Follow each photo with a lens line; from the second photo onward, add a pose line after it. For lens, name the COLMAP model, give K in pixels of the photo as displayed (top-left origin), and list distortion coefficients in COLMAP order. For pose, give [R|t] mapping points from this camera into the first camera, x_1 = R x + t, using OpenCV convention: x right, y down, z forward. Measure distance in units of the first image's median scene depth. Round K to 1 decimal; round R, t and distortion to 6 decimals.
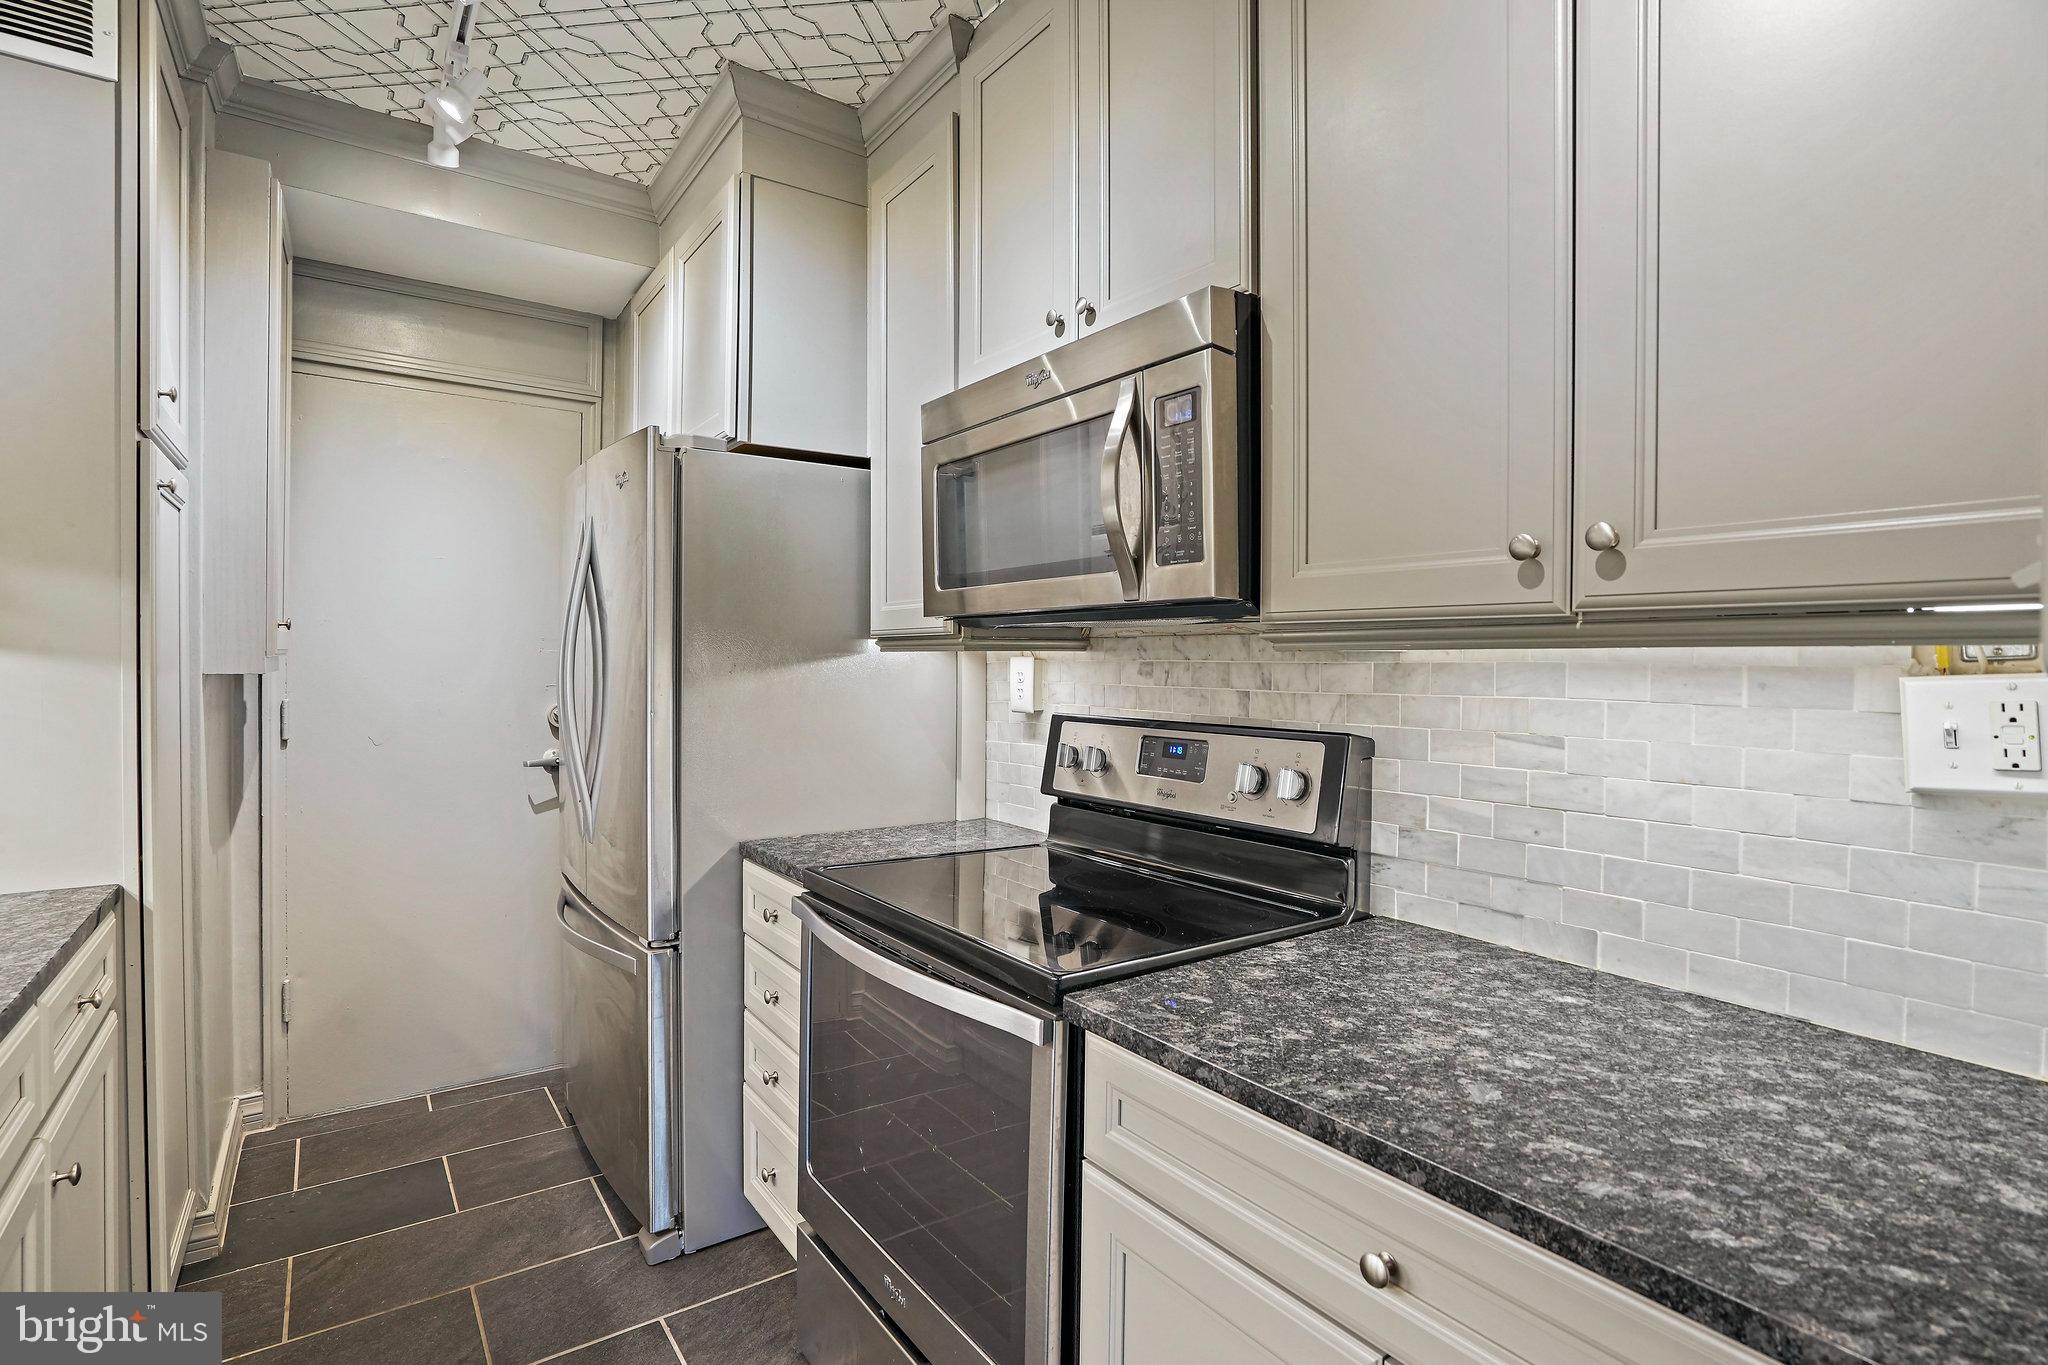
lens RADIAL K [[961.1, 0, 1018.2], [0, 961.1, 666.3], [0, 0, 1]] dist [-0.065295, 0.023726]
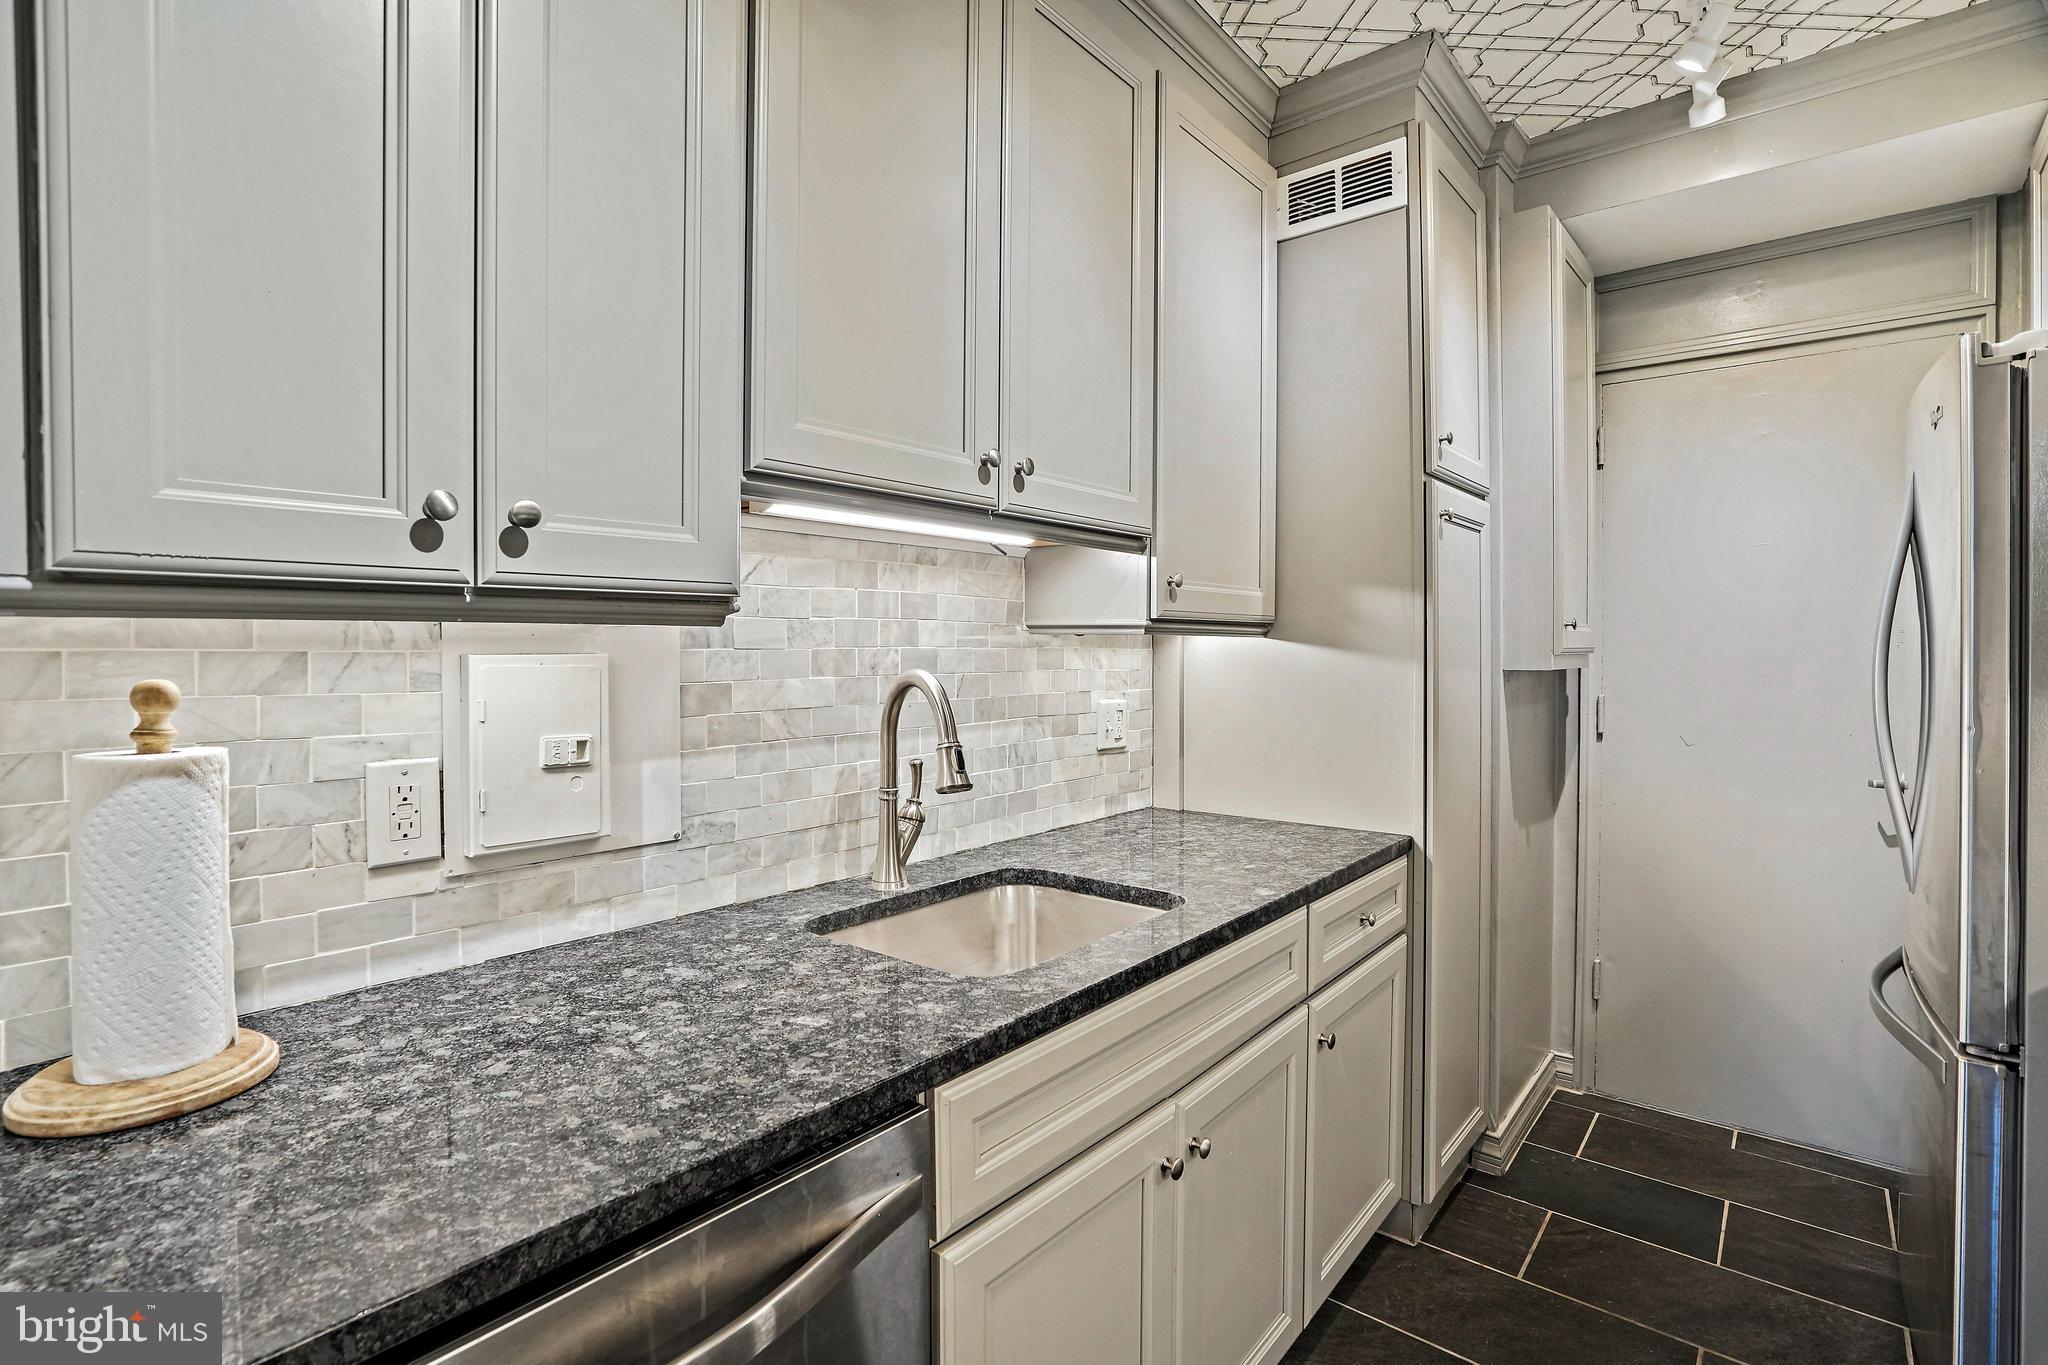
lens RADIAL K [[973.4, 0, 1021.6], [0, 973.4, 656.8], [0, 0, 1]] dist [-0.063572, 0.025975]
pose [[0.250832, -0.004979, -0.968018, 0.120036], [-0.003125, 0.999977, -0.005953, 0.000334], [0.968026, 0.004518, 0.250810, 0.111715]]
